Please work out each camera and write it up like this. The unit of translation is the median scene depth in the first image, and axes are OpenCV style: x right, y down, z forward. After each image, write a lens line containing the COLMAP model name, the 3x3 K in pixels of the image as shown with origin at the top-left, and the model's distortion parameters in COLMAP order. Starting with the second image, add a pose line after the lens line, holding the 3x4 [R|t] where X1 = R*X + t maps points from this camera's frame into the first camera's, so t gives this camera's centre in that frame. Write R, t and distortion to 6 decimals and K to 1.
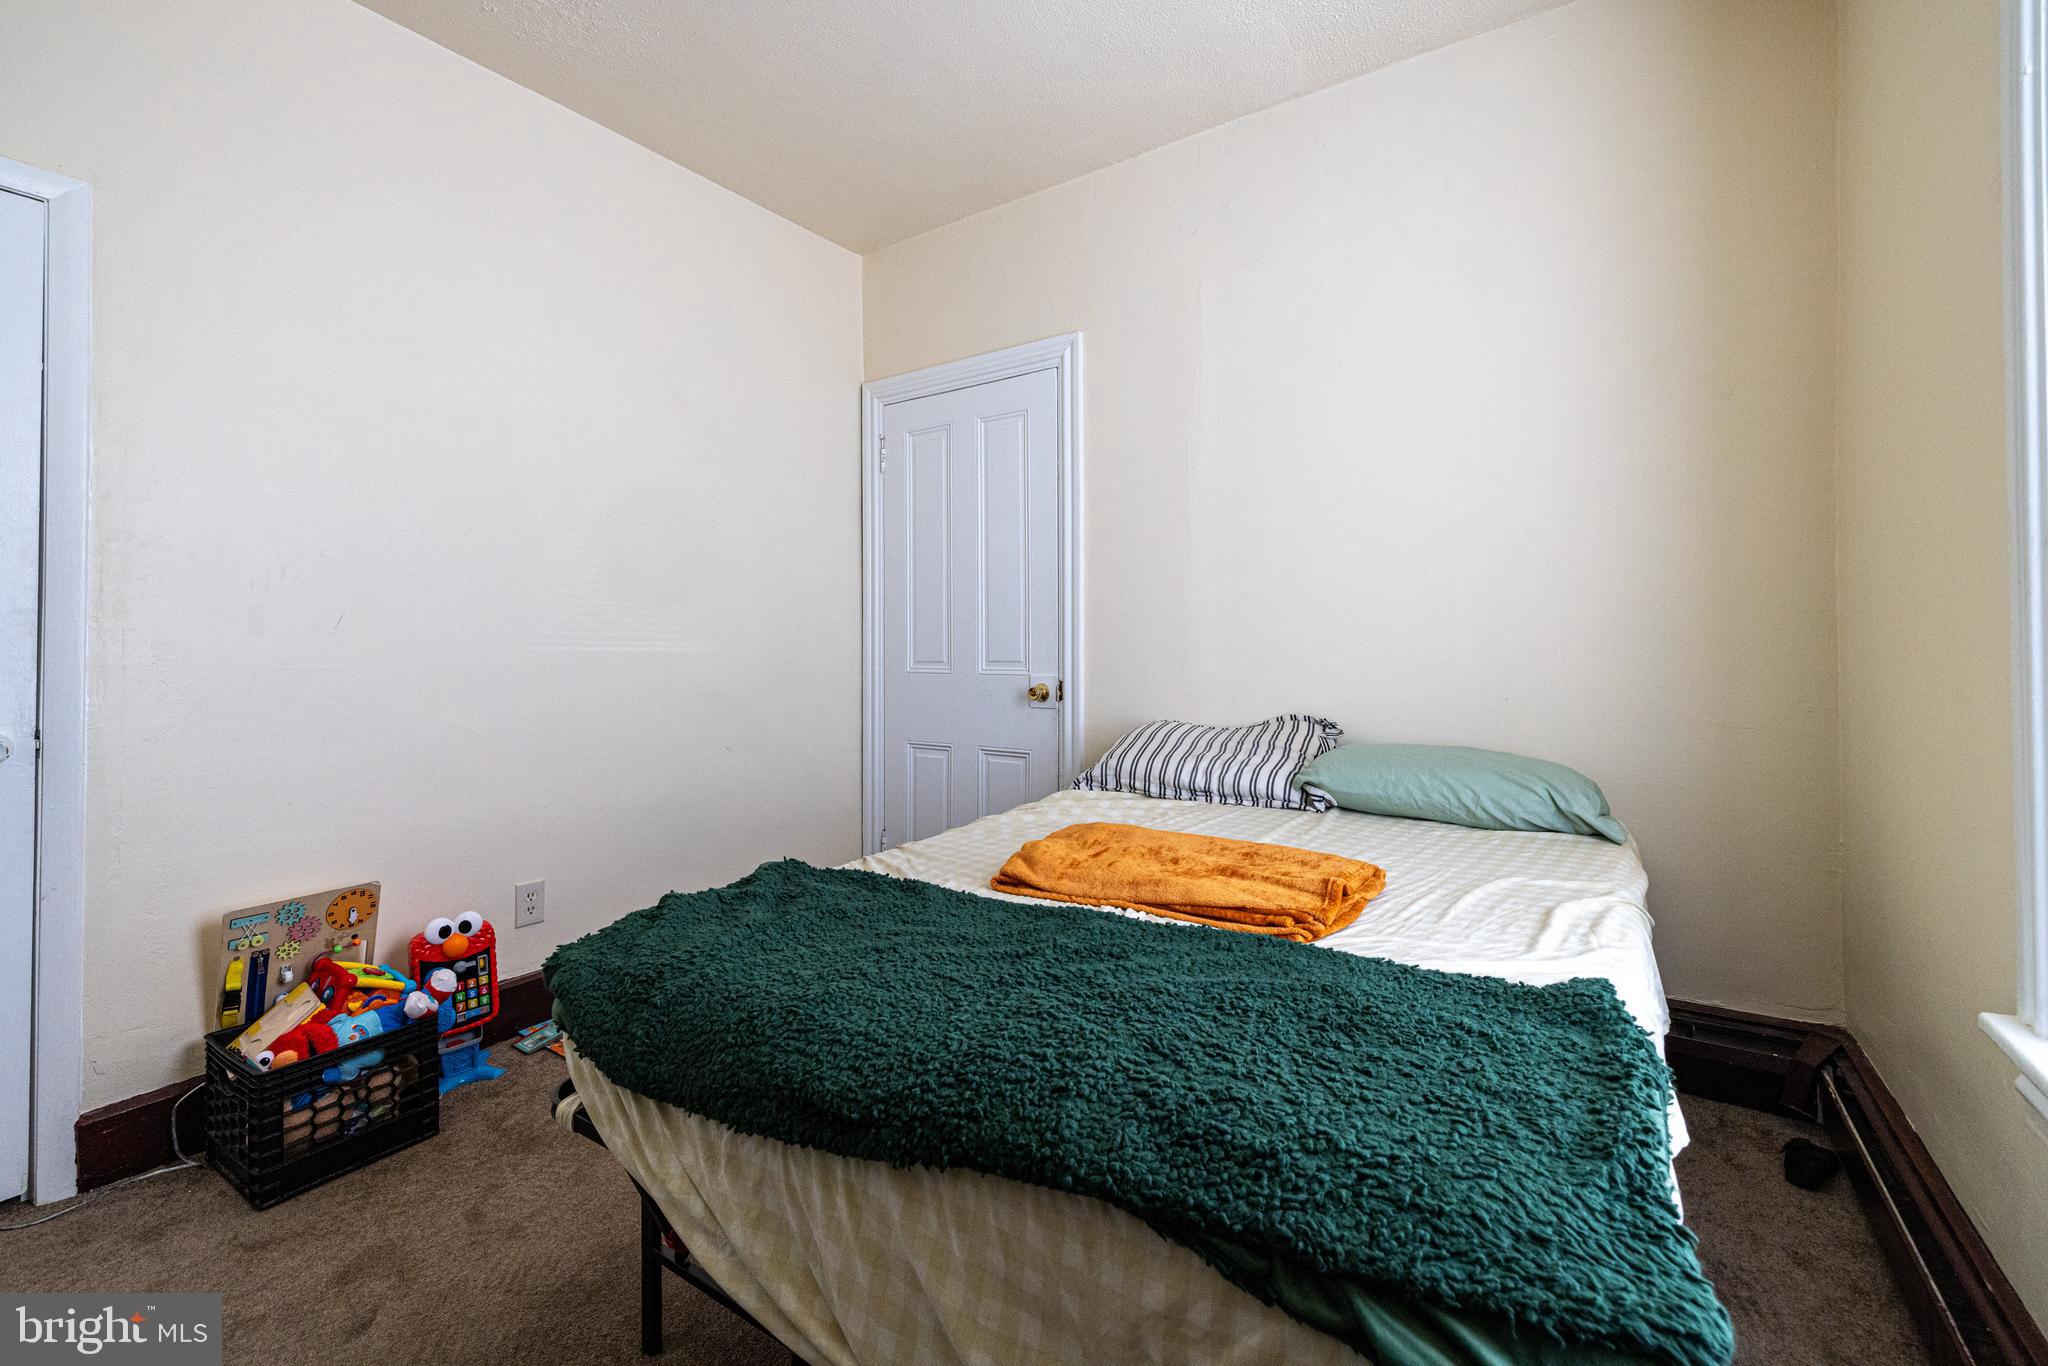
lens RADIAL K [[857.2, 0, 1013.6], [0, 857.2, 664.3], [0, 0, 1]] dist [0.000645, -0.000235]
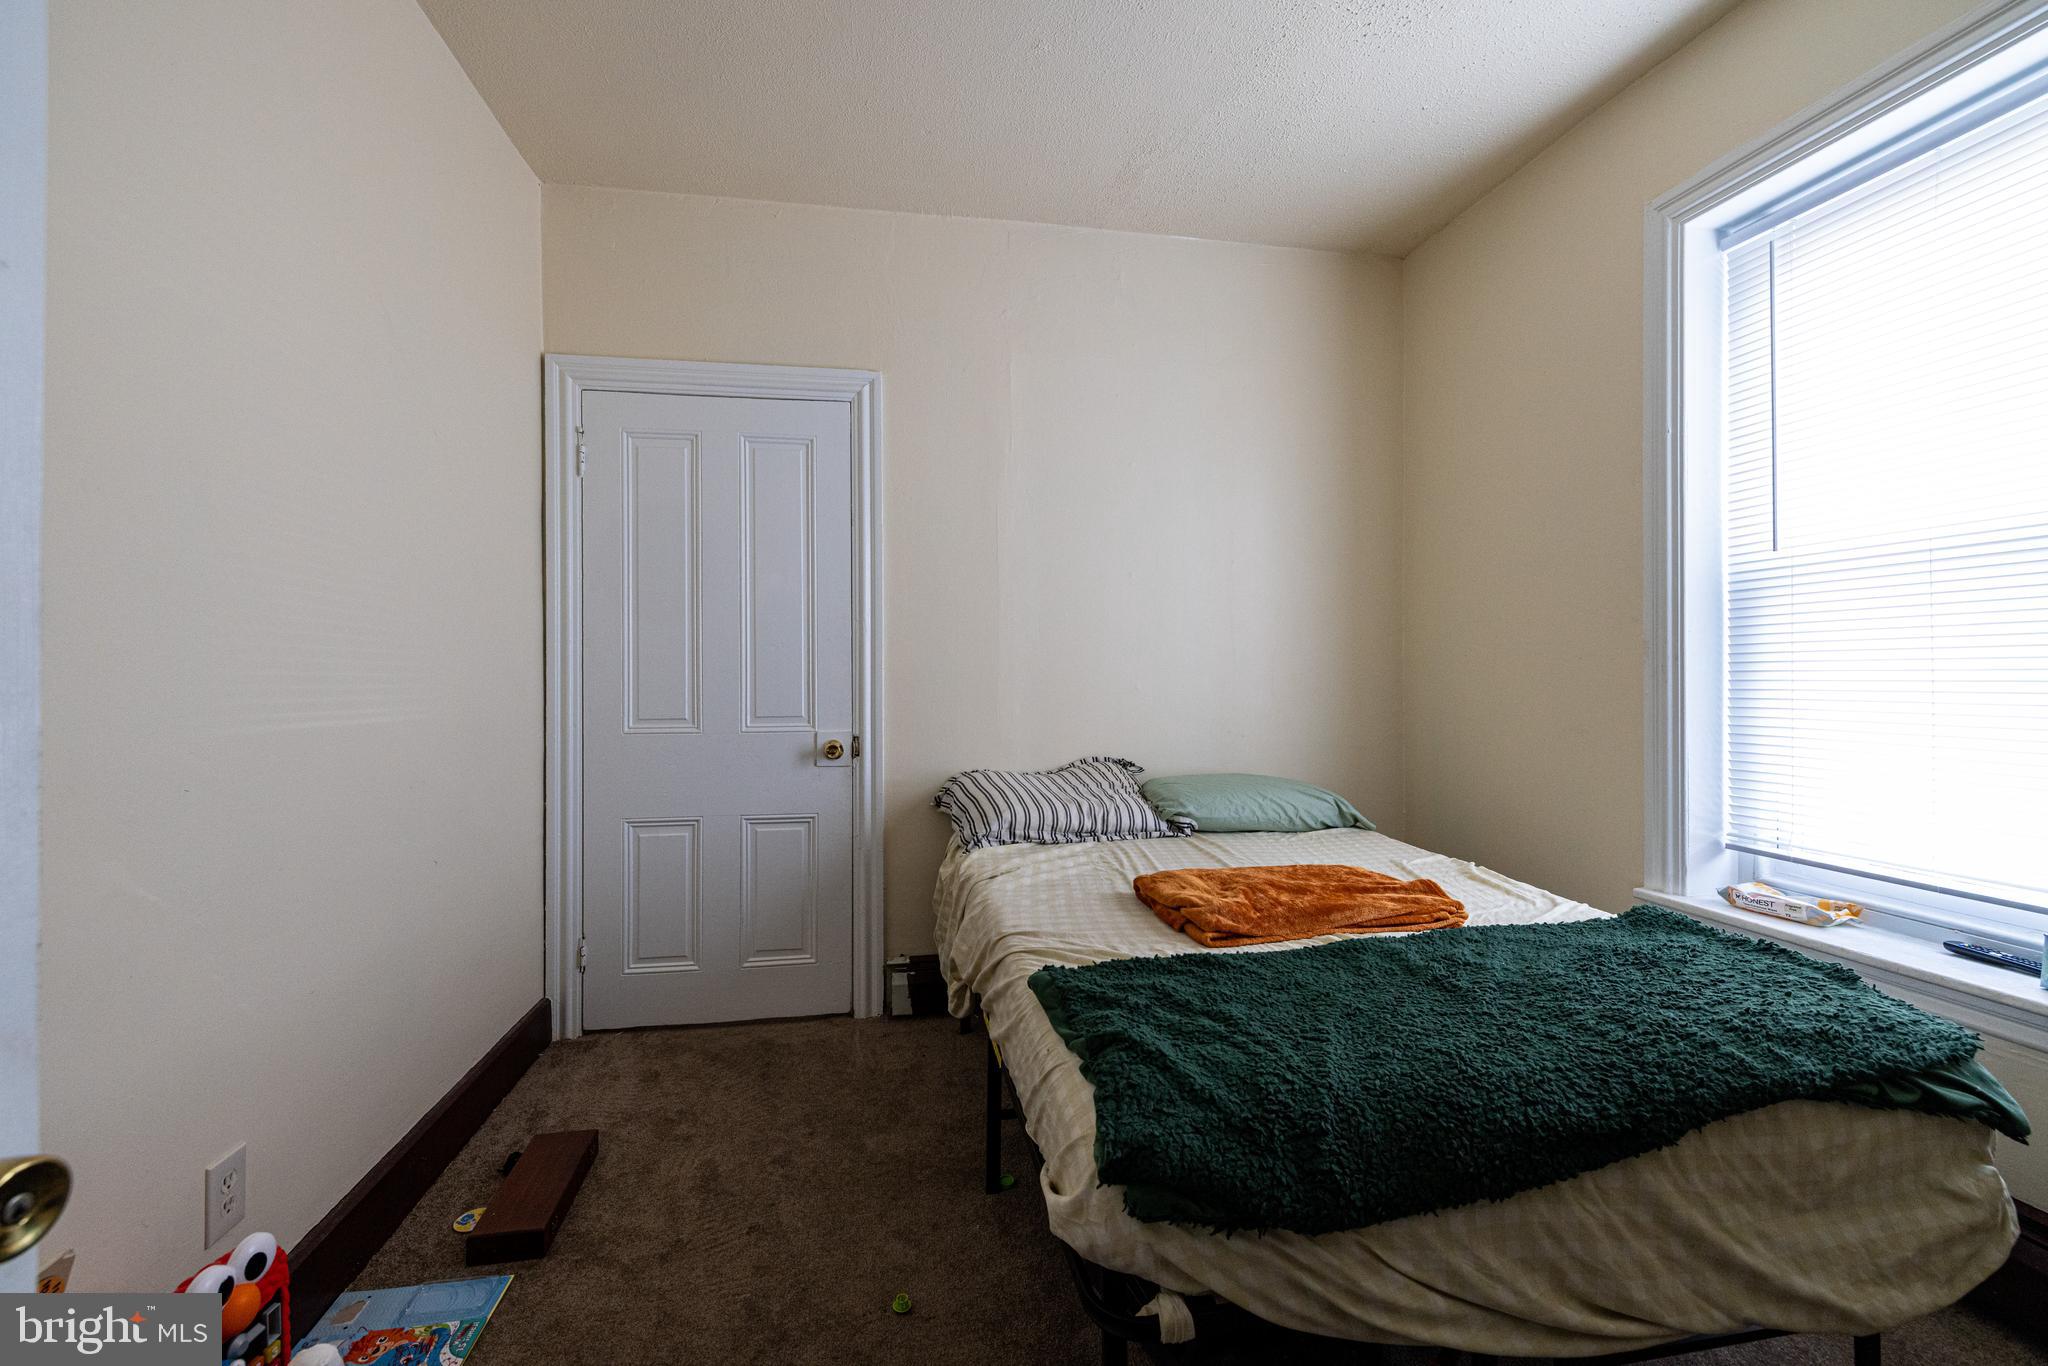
lens RADIAL K [[857.2, 0, 1011.5], [0, 857.2, 680.9], [0, 0, 1]] dist [0.000645, -0.000235]
pose [[0.719116, -0.006979, 0.694855, -0.600190], [0.015194, 0.999868, -0.005682, -0.041766], [-0.694724, 0.014643, 0.719127, 0.258902]]
